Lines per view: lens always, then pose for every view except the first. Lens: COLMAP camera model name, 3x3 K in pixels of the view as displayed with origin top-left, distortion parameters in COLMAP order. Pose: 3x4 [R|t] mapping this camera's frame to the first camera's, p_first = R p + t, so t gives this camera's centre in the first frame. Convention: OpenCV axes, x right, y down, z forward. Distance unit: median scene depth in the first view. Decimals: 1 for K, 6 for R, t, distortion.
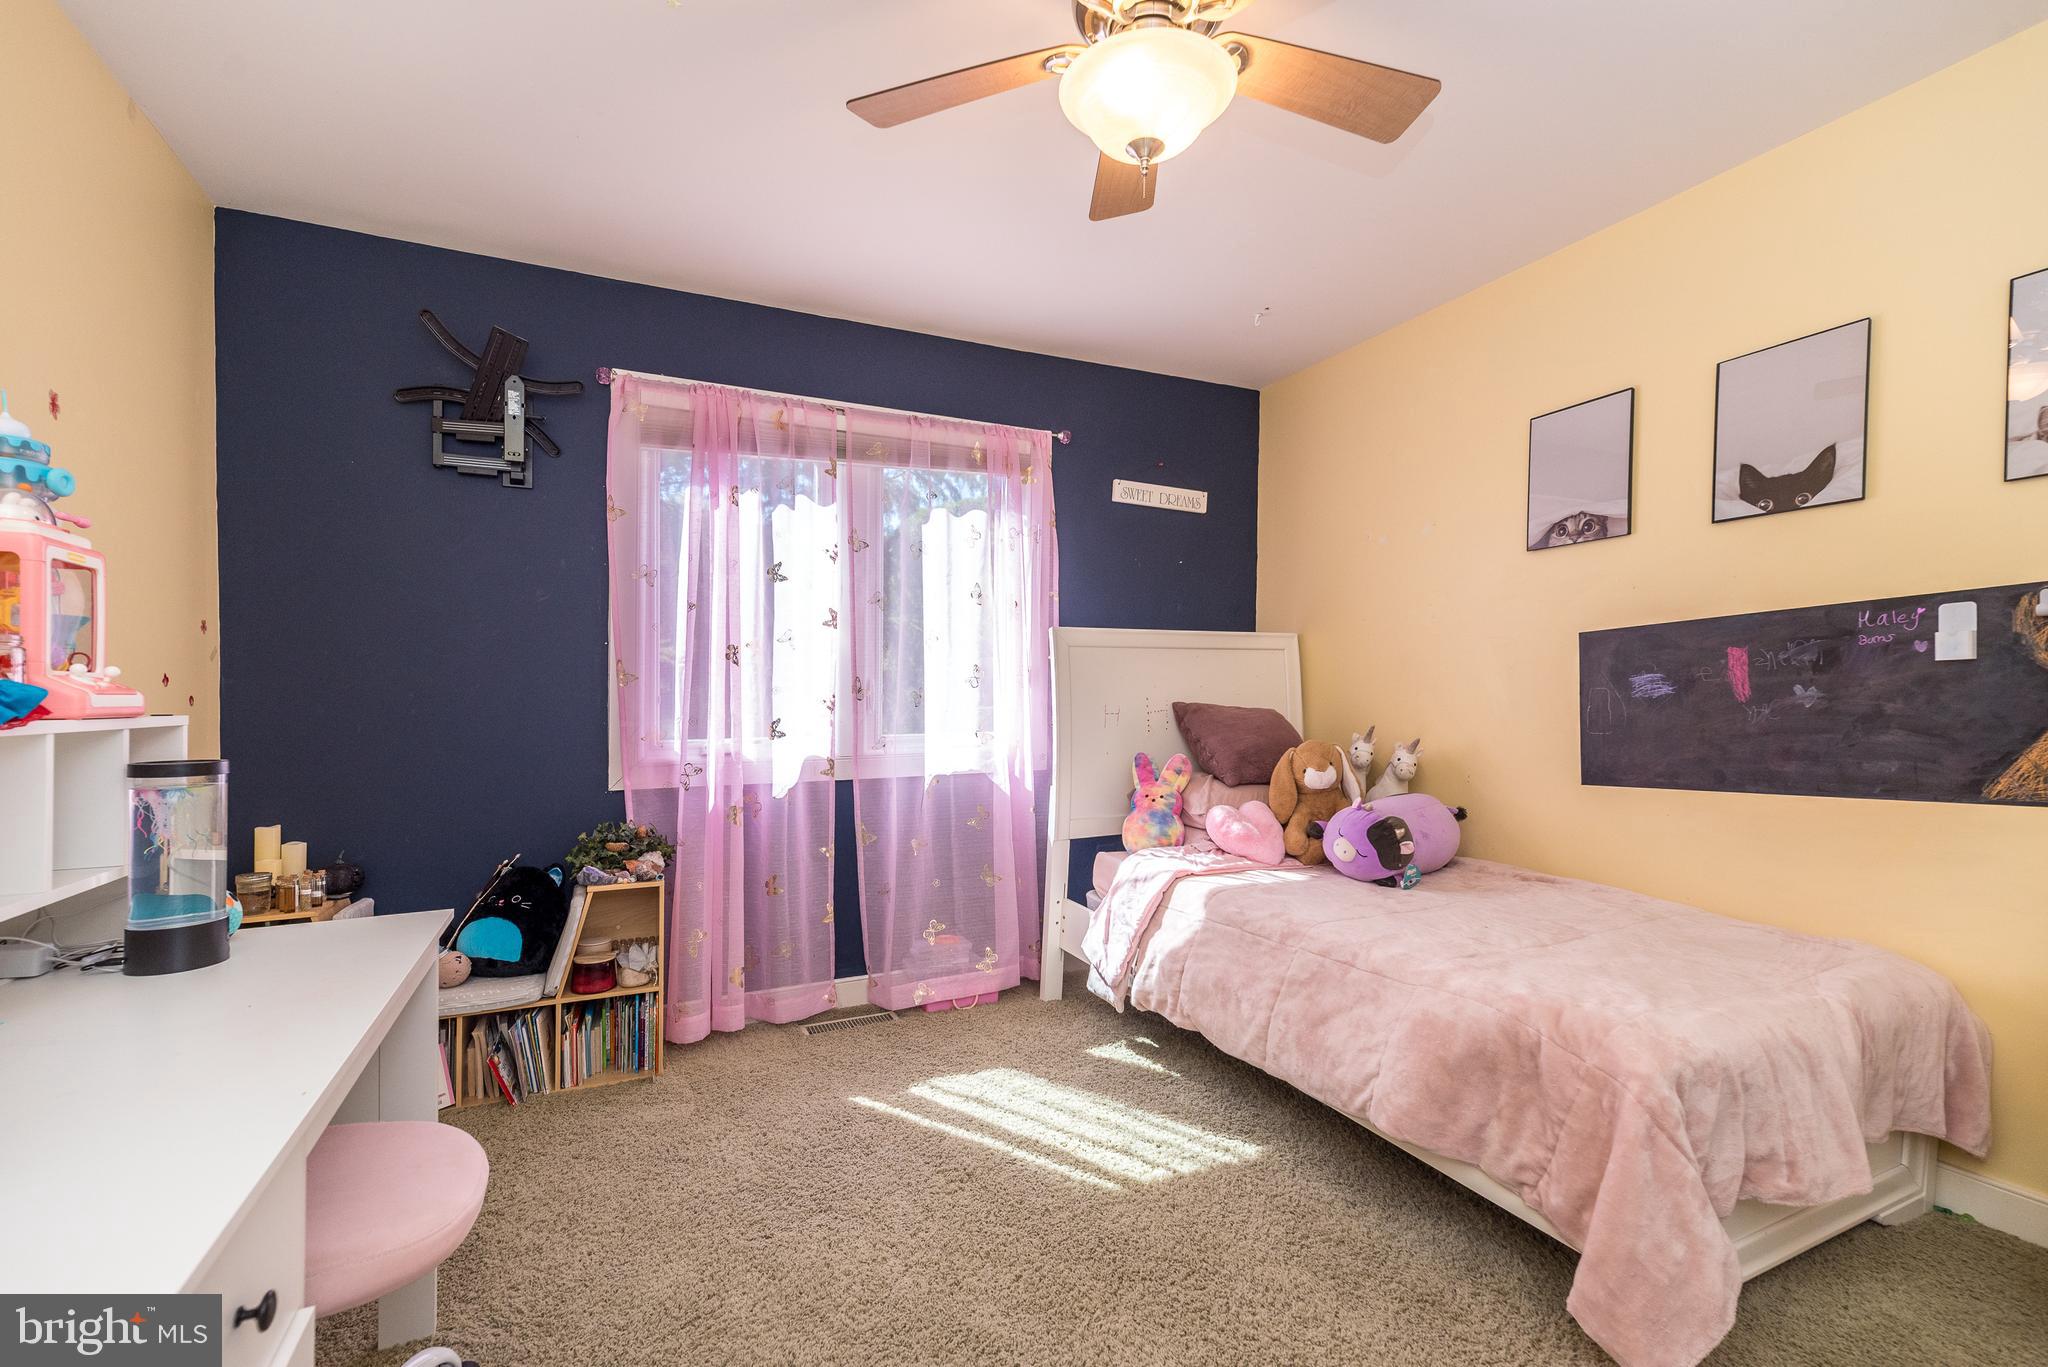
lens RADIAL K [[903.2, 0, 1025.2], [0, 903.2, 687.8], [0, 0, 1]] dist [0.011379, 0.000229]
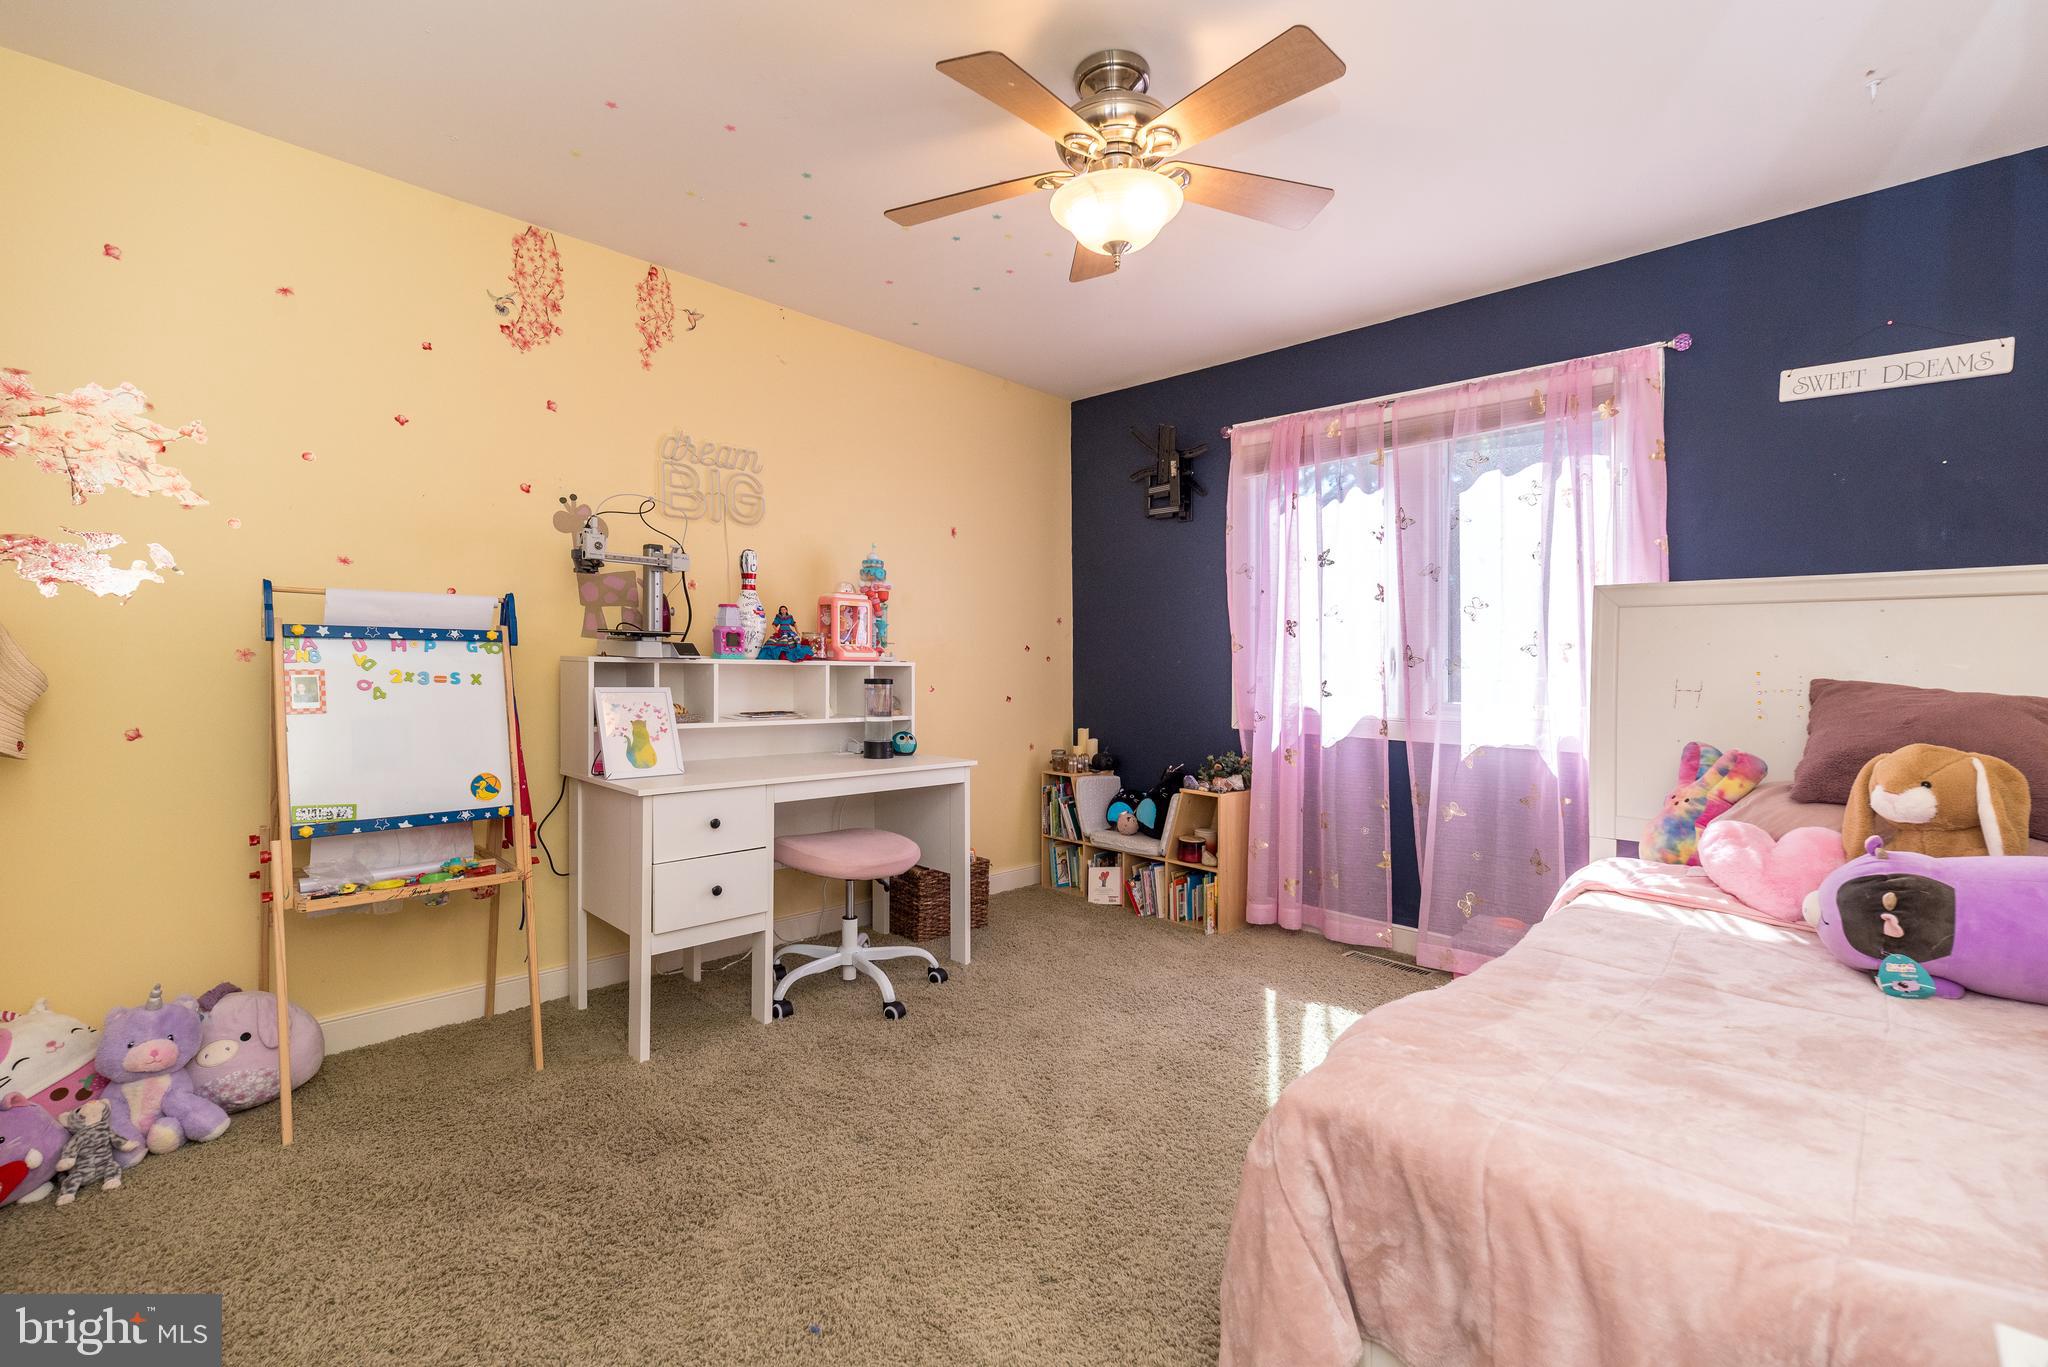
lens RADIAL K [[903.2, 0, 1037.2], [0, 903.2, 644.1], [0, 0, 1]] dist [0.011379, 0.000229]
pose [[0.347109, -0.006123, -0.937805, 0.685272], [-0.006977, 0.999934, -0.009112, -0.000718], [0.937799, 0.009706, 0.347043, 0.221549]]
